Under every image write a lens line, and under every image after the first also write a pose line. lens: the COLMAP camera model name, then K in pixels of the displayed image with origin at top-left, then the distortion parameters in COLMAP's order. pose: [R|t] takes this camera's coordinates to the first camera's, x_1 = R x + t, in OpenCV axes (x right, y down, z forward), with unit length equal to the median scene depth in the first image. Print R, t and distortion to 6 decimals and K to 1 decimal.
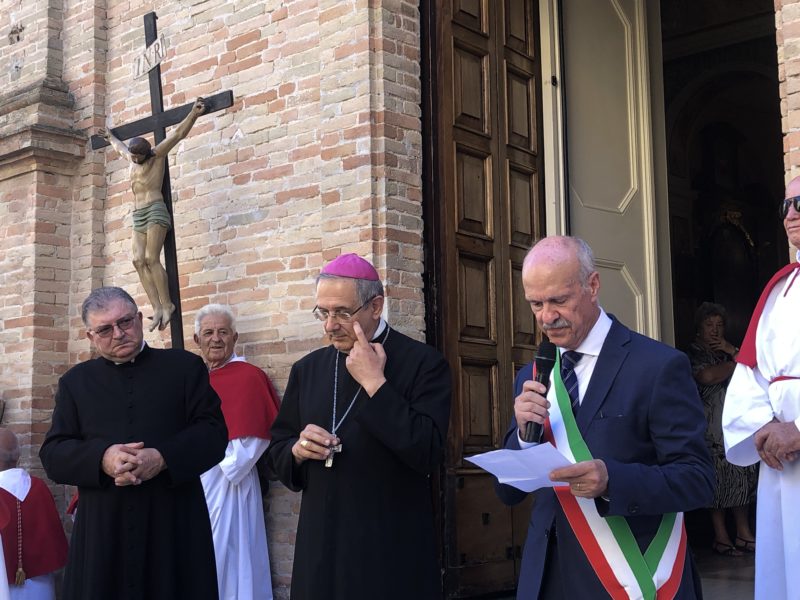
lens RADIAL K [[1249.6, 0, 393.9], [0, 1249.6, 279.5], [0, 0, 1]] dist [0.110930, 0.000000]
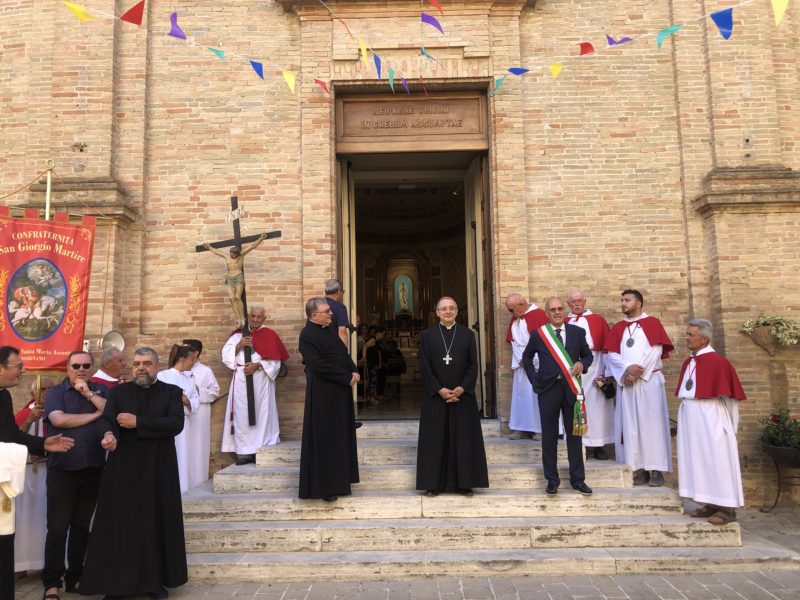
lens RADIAL K [[665.1, 0, 394.7], [0, 665.1, 298.4], [0, 0, 1]] dist [0.028768, -0.032568]
pose [[0.734484, 0.078340, 0.674089, -0.760135], [-0.088381, 0.995897, -0.019439, 0.011970], [-0.672846, -0.045299, 0.738394, -0.091803]]
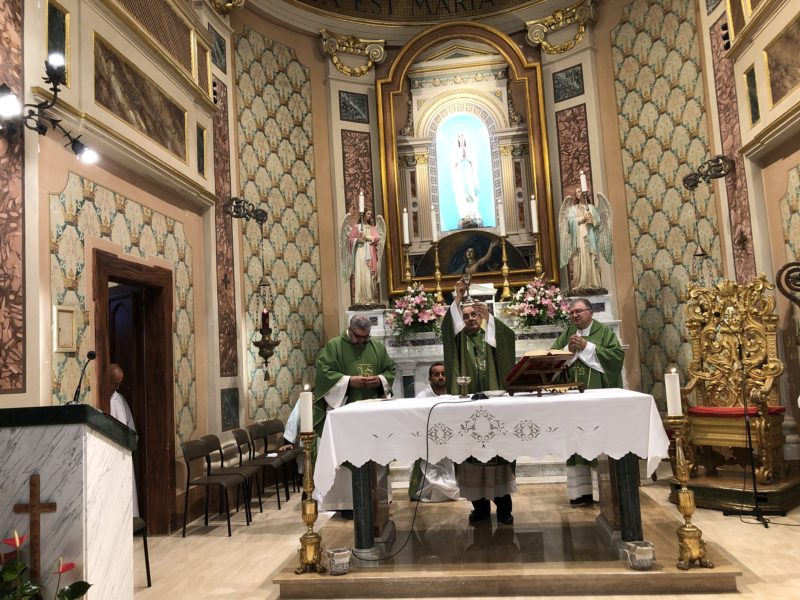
lens RADIAL K [[665.1, 0, 393.0], [0, 665.1, 295.6], [0, 0, 1]] dist [0.028768, -0.032568]
pose [[0.801297, 0.027193, 0.597649, 1.504791], [-0.040600, 0.999135, 0.008973, 0.164848], [-0.596888, -0.031455, 0.801708, 2.298911]]
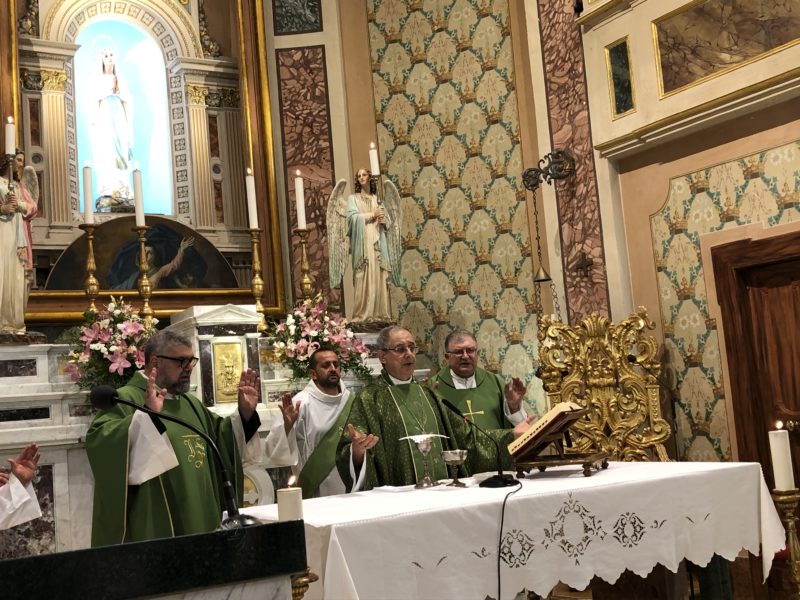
lens RADIAL K [[1005.2, 0, 394.8], [0, 1005.2, 285.7], [0, 0, 1]] dist [0.078886, 0.000000]
pose [[0.261031, 0.107509, 0.959325, 1.361390], [-0.062774, 0.993566, -0.094265, 0.218364], [-0.963287, -0.035614, 0.266101, 2.724024]]
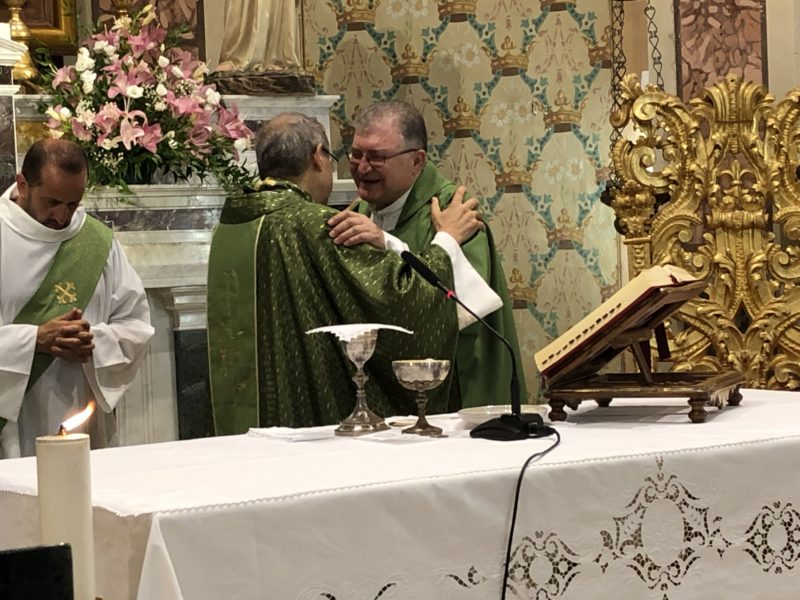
lens RADIAL K [[2075.4, 0, 395.6], [0, 2075.4, 302.9], [0, 0, 1]] dist [0.168597, 0.000000]
pose [[0.220323, -0.026360, 0.975071, 1.389029], [-0.103217, 0.993392, 0.050178, 0.211864], [-0.969951, -0.111699, 0.216146, 2.729330]]
